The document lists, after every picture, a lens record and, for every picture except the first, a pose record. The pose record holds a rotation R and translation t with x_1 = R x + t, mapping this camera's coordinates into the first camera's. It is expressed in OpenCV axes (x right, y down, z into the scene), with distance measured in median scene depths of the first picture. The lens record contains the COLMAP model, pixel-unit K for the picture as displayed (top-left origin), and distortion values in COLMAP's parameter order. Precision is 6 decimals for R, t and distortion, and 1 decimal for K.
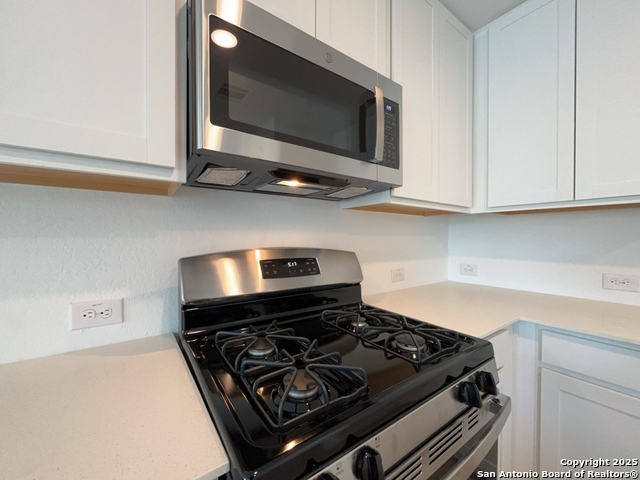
lens RADIAL K [[260.2, 0, 321.6], [0, 260.2, 239.0], [0, 0, 1]] dist [-0.000534, -0.000406]
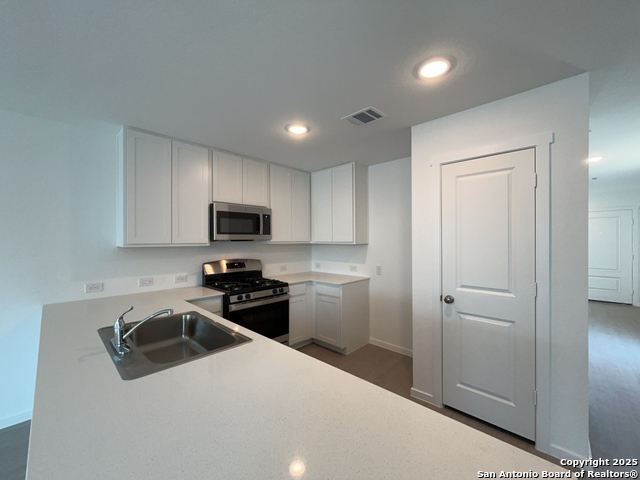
lens RADIAL K [[260.2, 0, 324.0], [0, 260.2, 238.0], [0, 0, 1]] dist [-0.000534, -0.000406]
pose [[0.982837, -0.008470, 0.184281, 0.348086], [0.011503, 0.999815, -0.015392, -0.159840], [-0.184116, 0.017248, 0.982753, -2.256326]]
